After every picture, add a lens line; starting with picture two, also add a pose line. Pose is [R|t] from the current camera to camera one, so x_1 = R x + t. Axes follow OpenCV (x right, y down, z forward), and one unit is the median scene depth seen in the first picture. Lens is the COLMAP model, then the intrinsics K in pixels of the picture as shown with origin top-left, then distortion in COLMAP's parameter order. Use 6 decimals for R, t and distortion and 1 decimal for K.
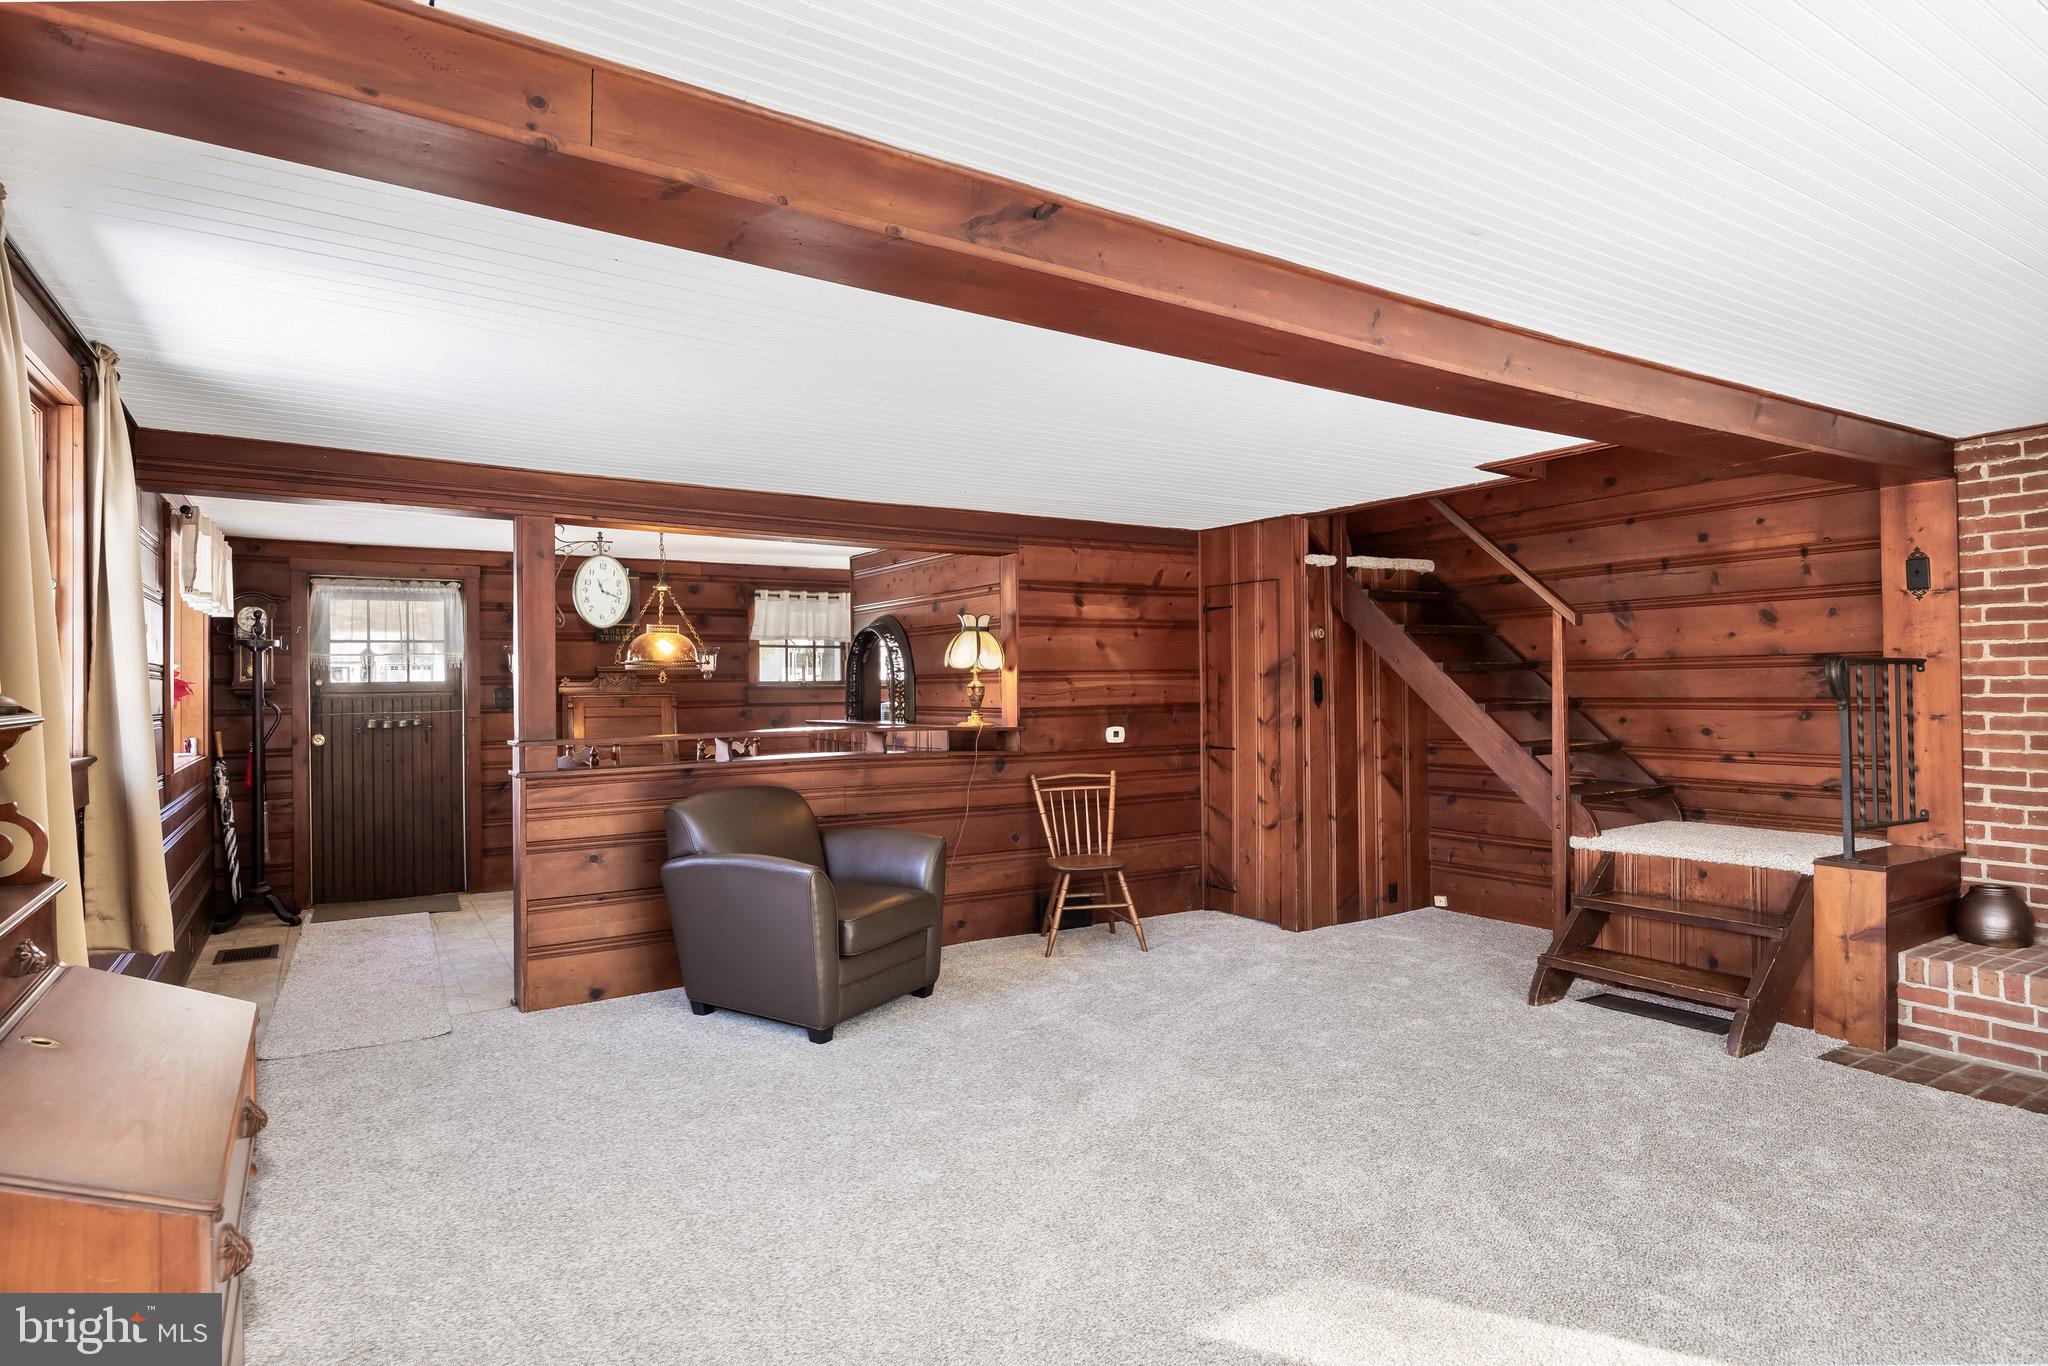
lens RADIAL K [[1092.1, 0, 1019.5], [0, 1092.1, 686.8], [0, 0, 1]] dist [-0.005427, 0.000035]
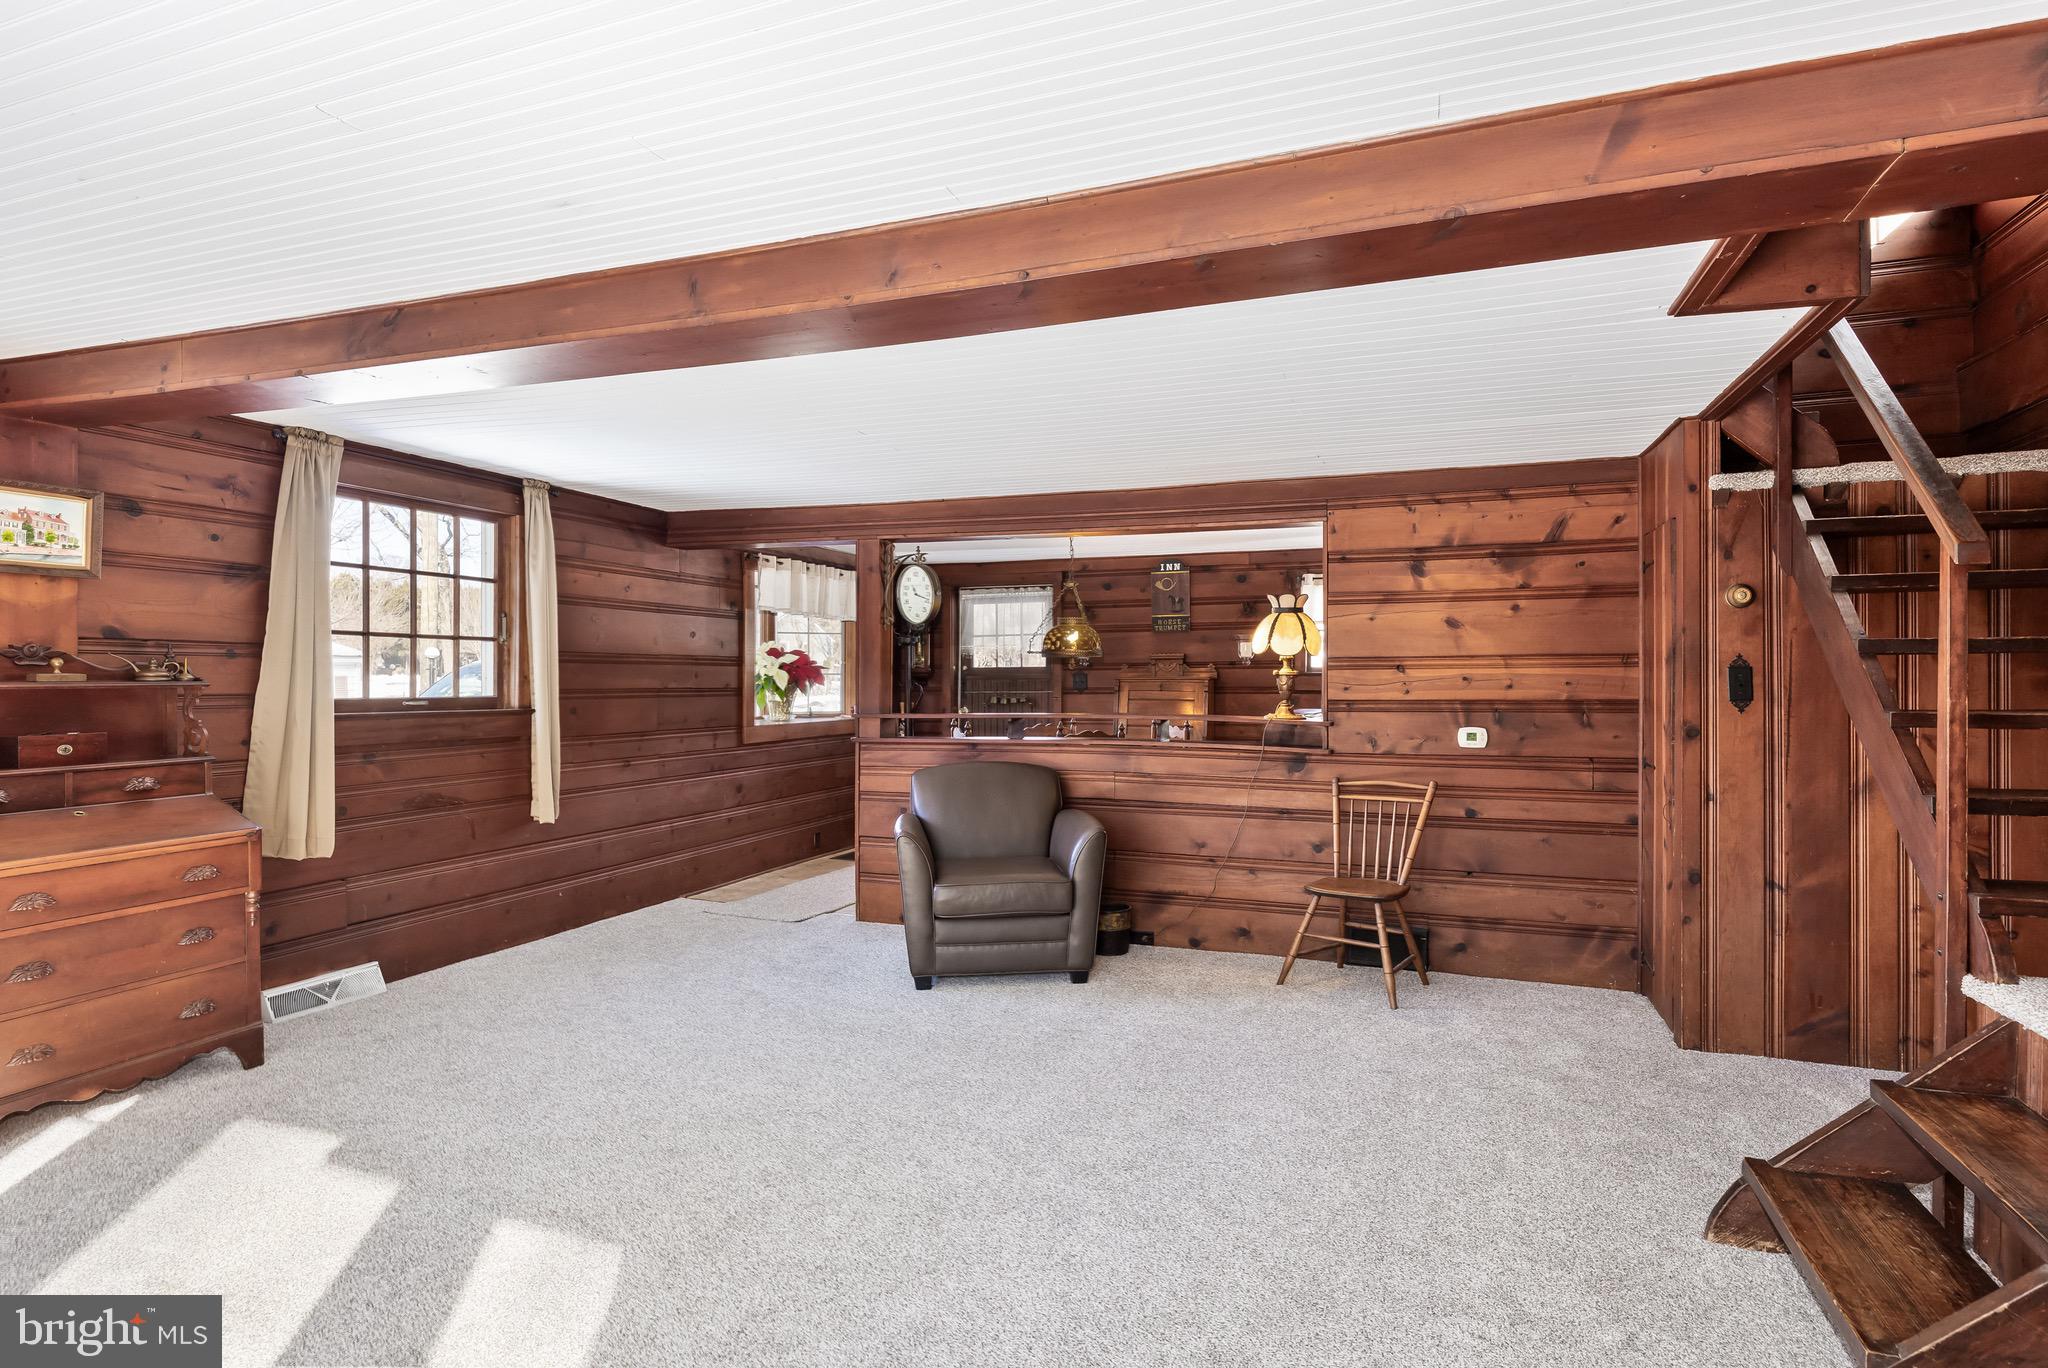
lens RADIAL K [[1092.1, 0, 1014.6], [0, 1092.1, 678.6], [0, 0, 1]] dist [-0.005427, 0.000035]
pose [[0.600189, 0.011466, -0.799776, 0.524677], [-0.006009, 0.999934, 0.009827, -0.004143], [0.799835, -0.001092, 0.600218, 0.272642]]
